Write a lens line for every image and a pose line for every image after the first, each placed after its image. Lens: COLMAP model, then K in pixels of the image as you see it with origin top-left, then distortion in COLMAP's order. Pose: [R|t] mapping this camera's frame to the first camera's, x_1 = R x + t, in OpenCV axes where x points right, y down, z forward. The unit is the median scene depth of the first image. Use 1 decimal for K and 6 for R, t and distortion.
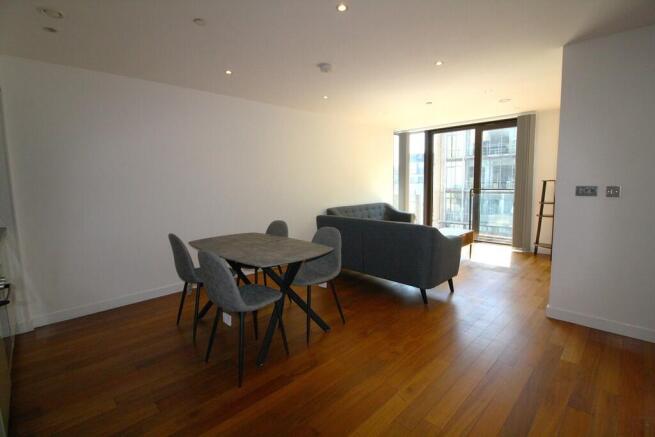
lens RADIAL K [[316.6, 0, 327.5], [0, 316.6, 218.5], [0, 0, 1]] dist [-0.000576, -0.000013]
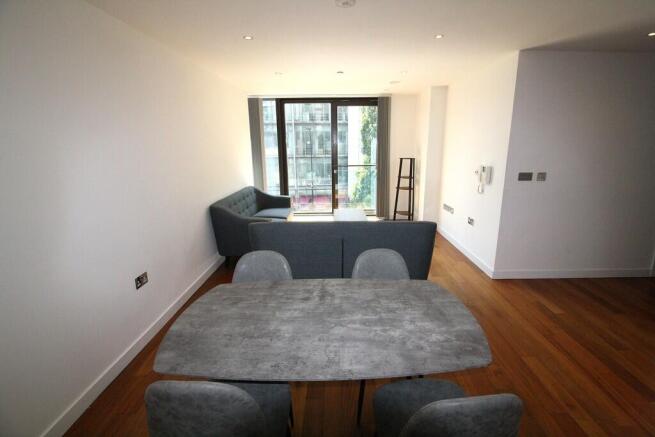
lens RADIAL K [[316.6, 0, 327.5], [0, 316.6, 218.5], [0, 0, 1]] dist [-0.000576, -0.000013]
pose [[0.686565, -0.163489, 0.708449, -0.354807], [0.079769, 0.985446, 0.150107, -0.094853], [-0.722680, -0.046546, 0.689614, 0.374987]]
